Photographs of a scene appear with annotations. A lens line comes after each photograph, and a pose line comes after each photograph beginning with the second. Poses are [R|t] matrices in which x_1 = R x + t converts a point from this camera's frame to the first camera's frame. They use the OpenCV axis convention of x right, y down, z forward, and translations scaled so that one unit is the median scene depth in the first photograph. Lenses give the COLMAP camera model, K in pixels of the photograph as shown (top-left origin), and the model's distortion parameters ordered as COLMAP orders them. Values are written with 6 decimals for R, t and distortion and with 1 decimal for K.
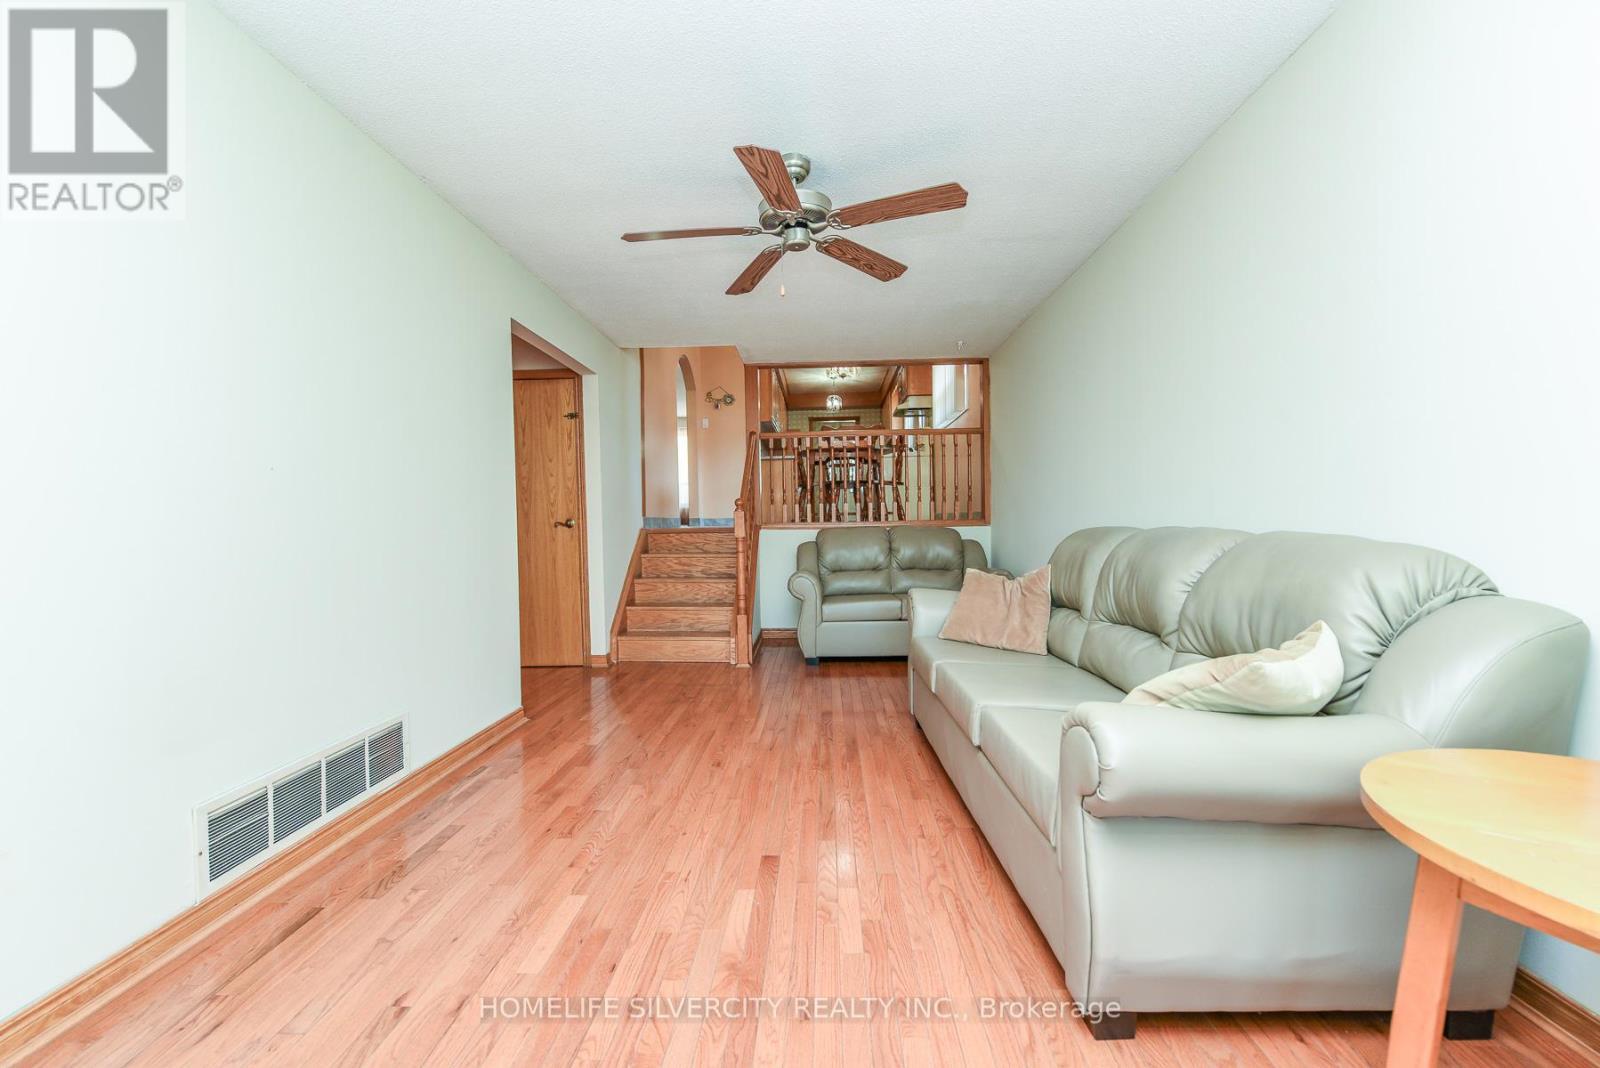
lens RADIAL K [[623.1, 0, 802.1], [0, 623.1, 534.4], [0, 0, 1]] dist [0.008967, -0.001556]
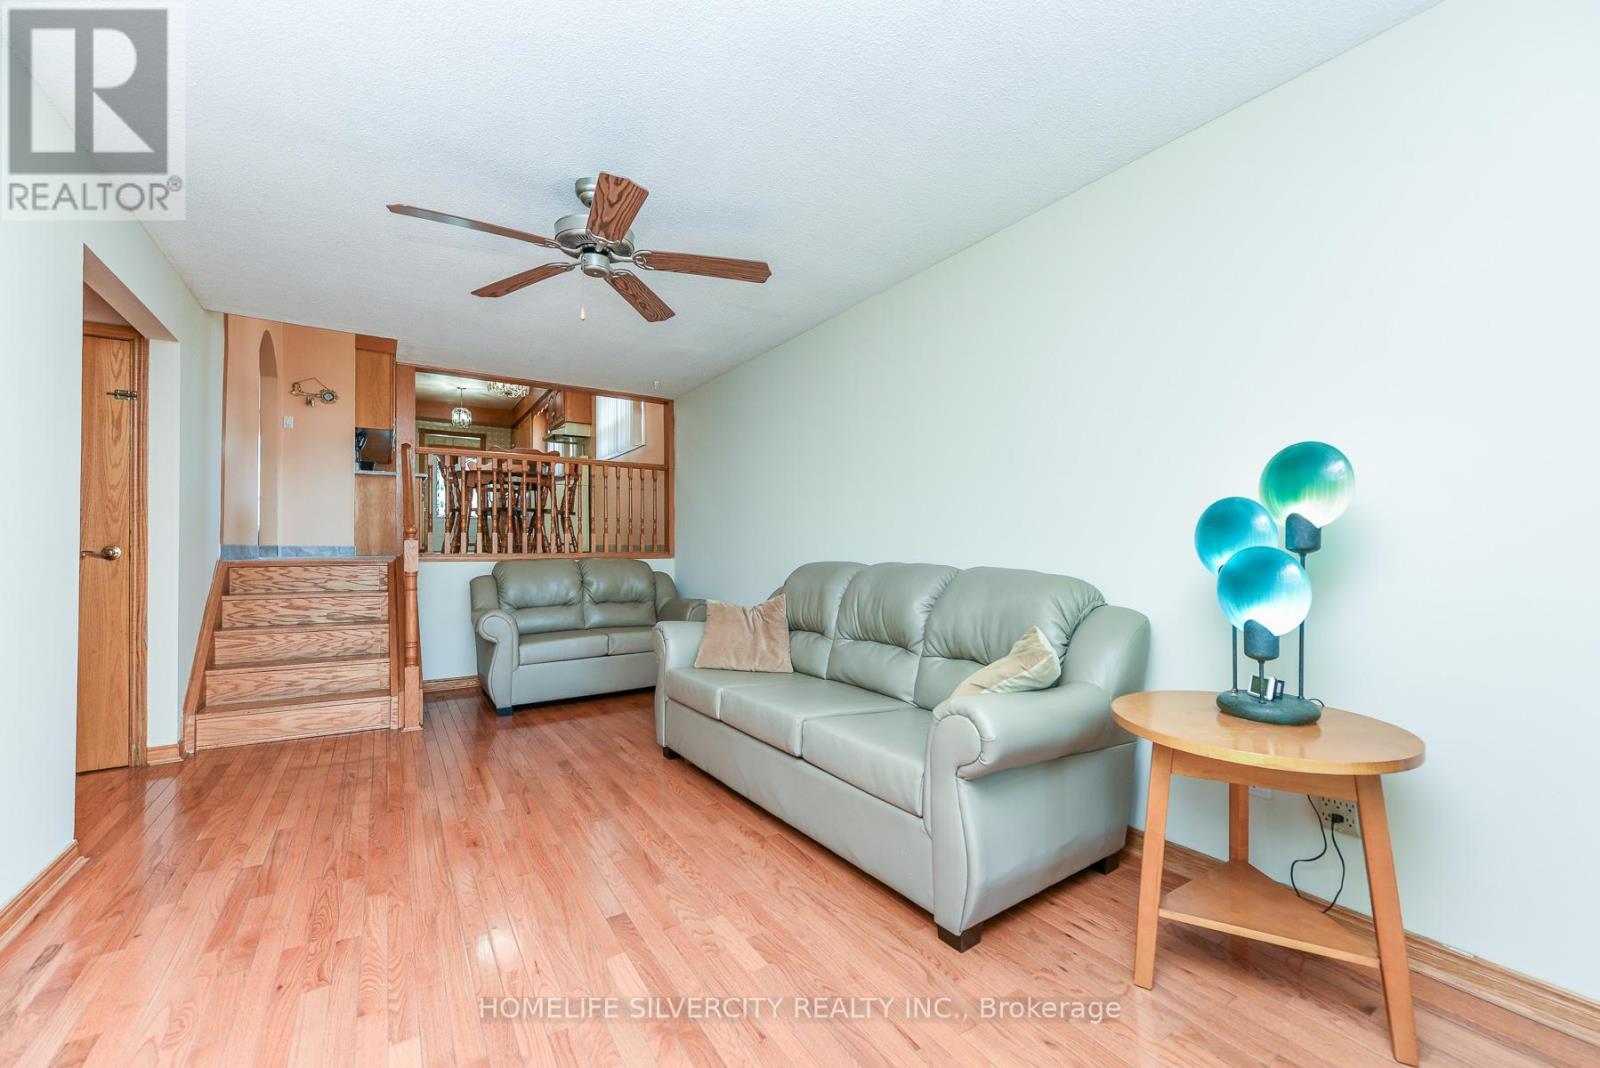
lens RADIAL K [[623.1, 0, 806.1], [0, 623.1, 532.9], [0, 0, 1]] dist [0.008967, -0.001556]
pose [[0.814344, 0.028621, 0.579677, -0.172341], [0.001221, 0.998697, -0.051024, -0.004346], [-0.580381, 0.042259, 0.813248, 0.022233]]
